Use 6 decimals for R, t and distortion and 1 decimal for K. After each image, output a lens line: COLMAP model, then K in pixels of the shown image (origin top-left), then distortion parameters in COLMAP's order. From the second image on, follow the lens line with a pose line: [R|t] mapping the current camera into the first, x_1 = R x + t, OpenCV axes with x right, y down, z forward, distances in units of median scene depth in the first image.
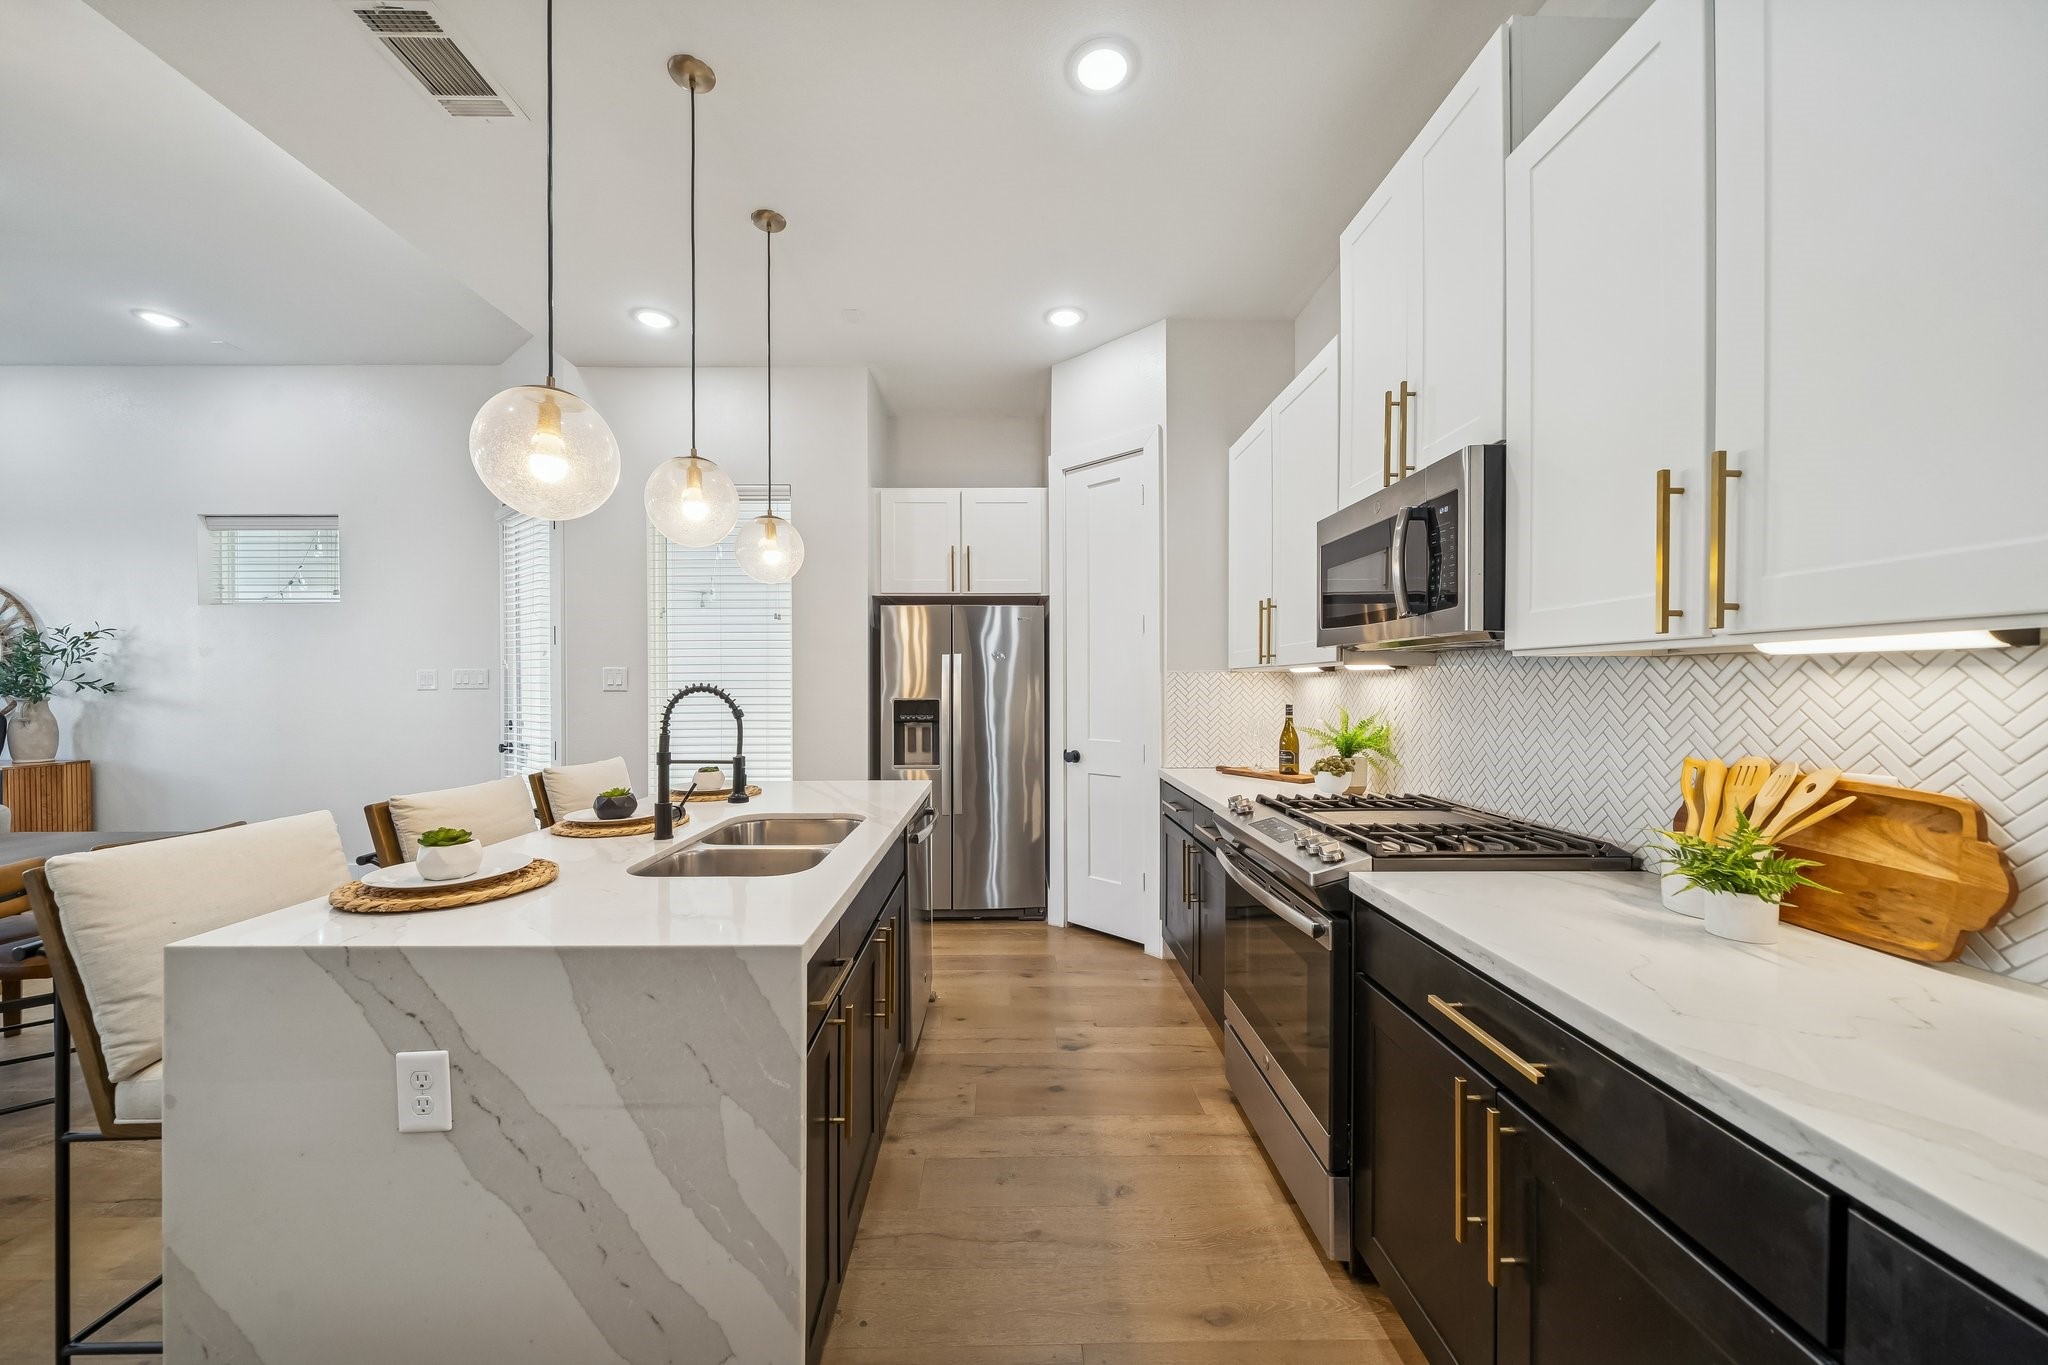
lens RADIAL K [[757.3, 0, 1026.0], [0, 757.3, 684.2], [0, 0, 1]] dist [-0.006218, -0.000292]
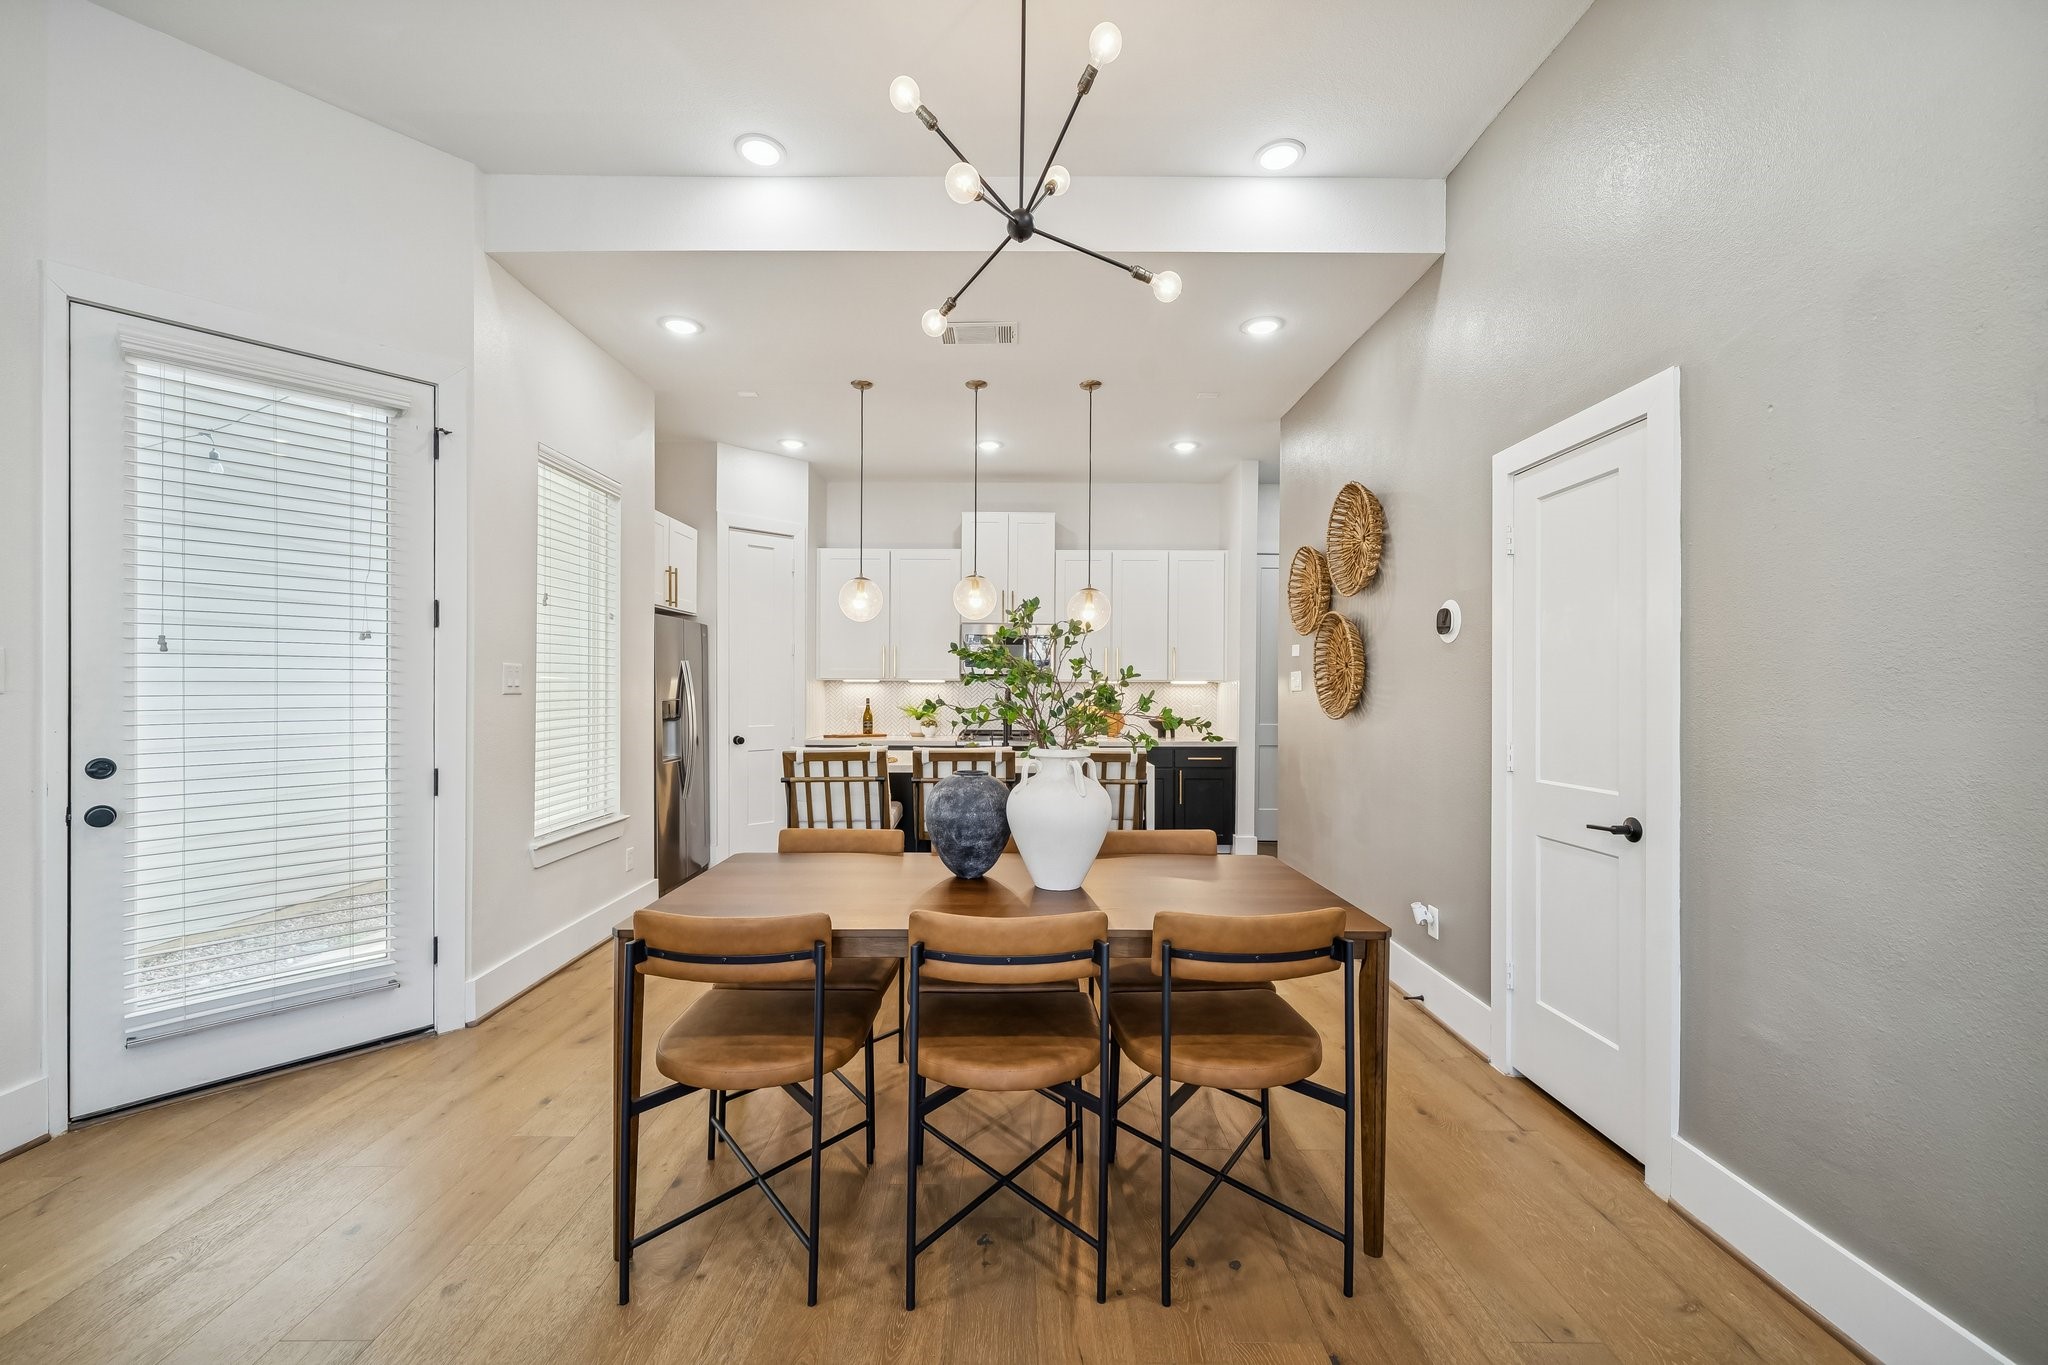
lens RADIAL K [[826.9, 0, 1016.0], [0, 826.9, 692.2], [0, 0, 1]] dist [0.000845, -0.000657]
pose [[0.009343, 0.000001, 0.999956, -1.705642], [0.000613, 1.000000, -0.000007, 0.010994], [-0.999956, 0.000613, 0.009343, 0.580920]]
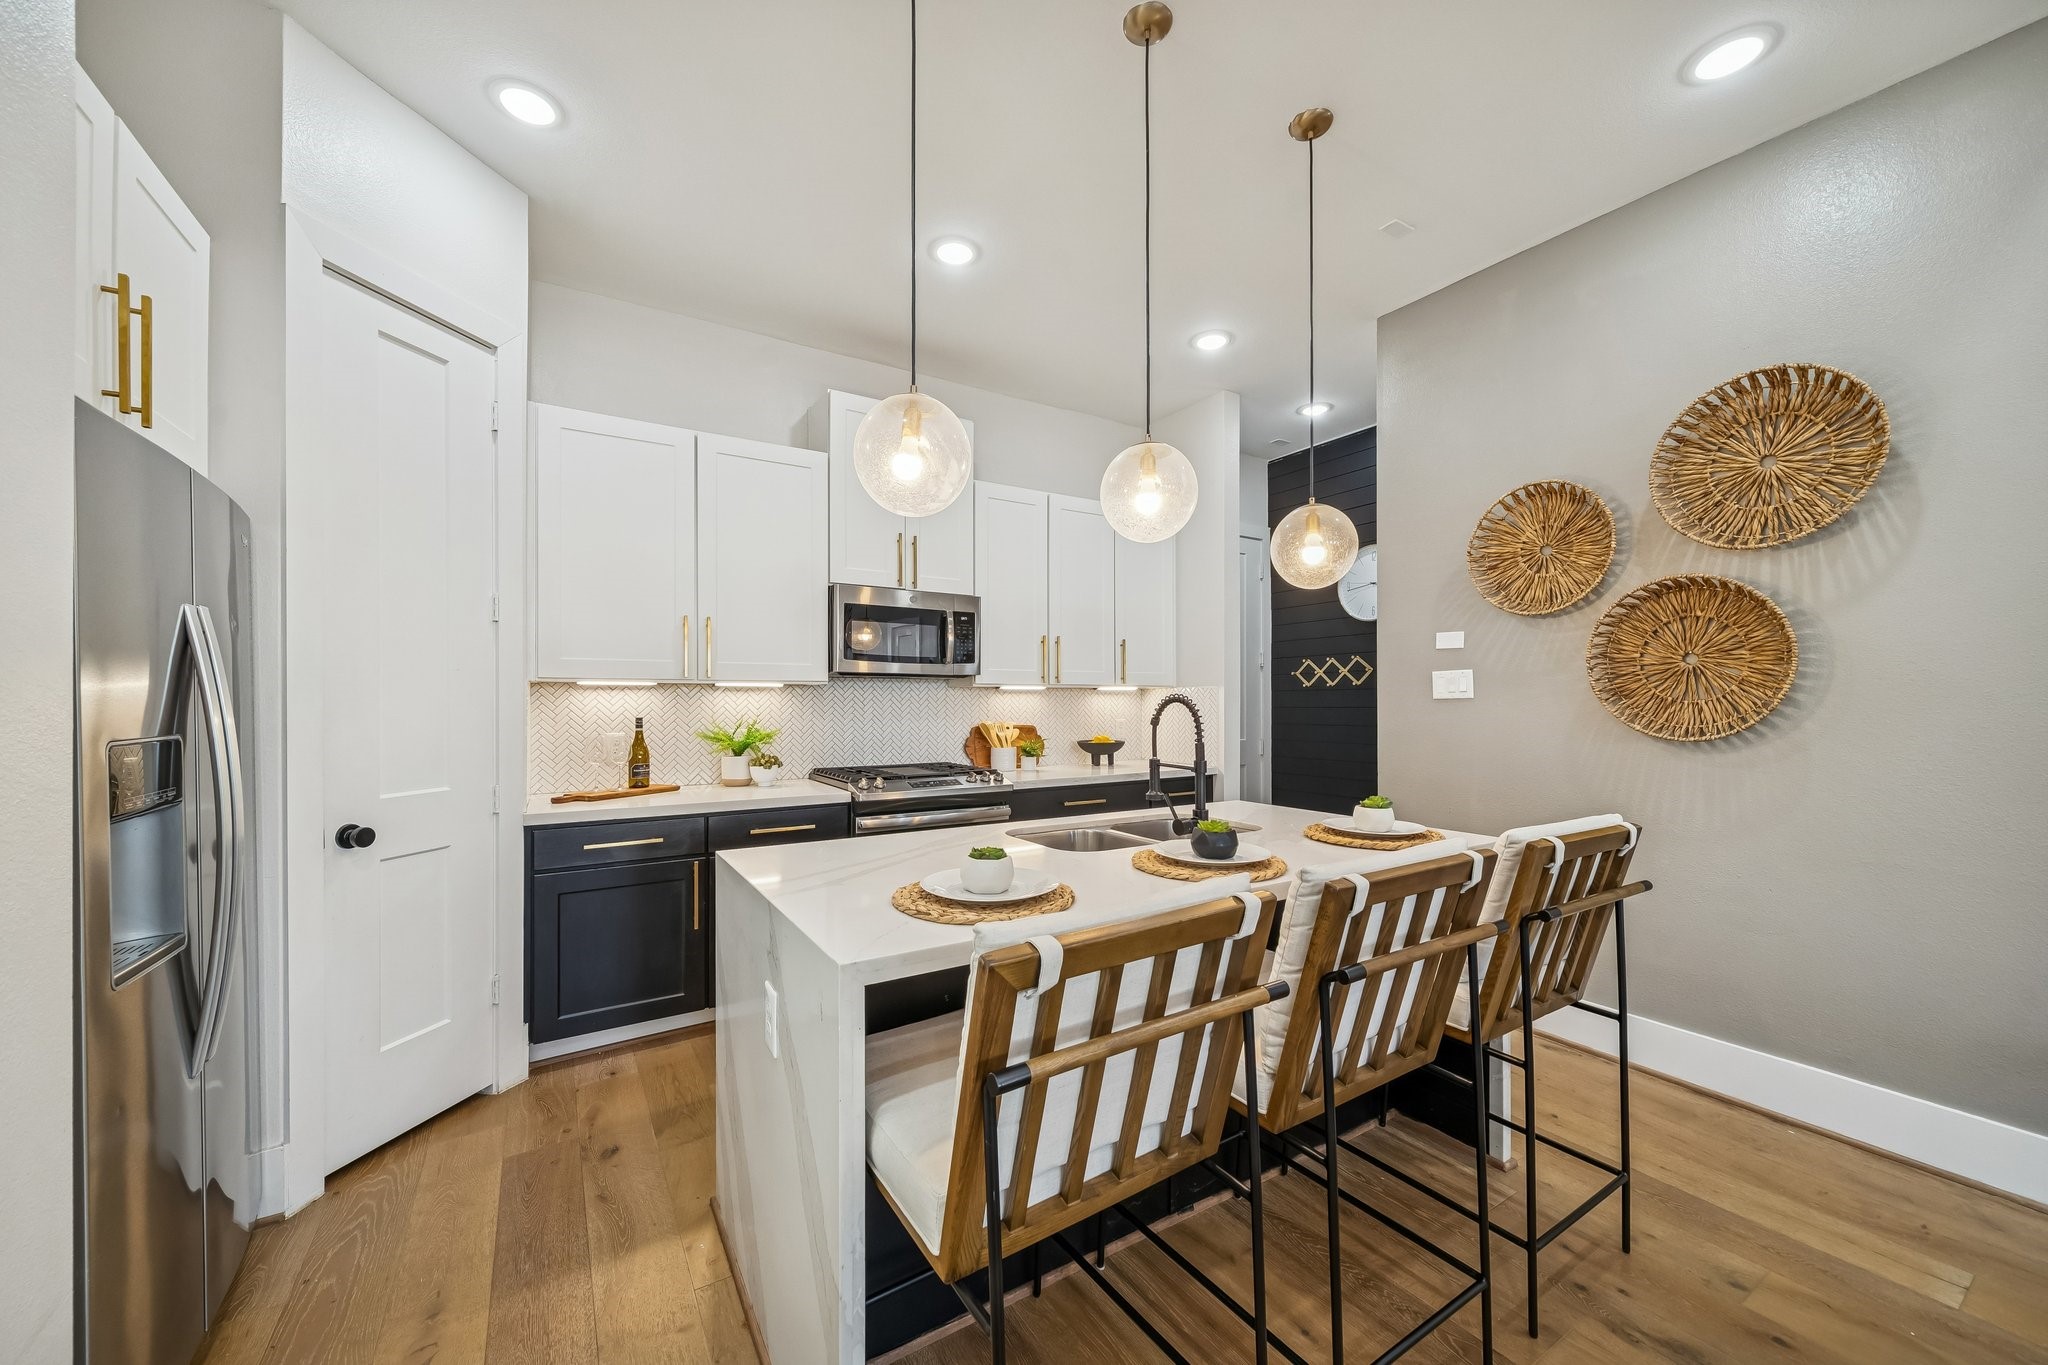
lens RADIAL K [[757.3, 0, 1014.0], [0, 757.3, 697.0], [0, 0, 1]] dist [-0.006218, -0.000292]
pose [[-0.524004, 0.007496, 0.851683, -0.730704], [0.007381, 0.999964, -0.004260, 0.007520], [-0.851684, 0.004054, -0.524041, 1.060020]]
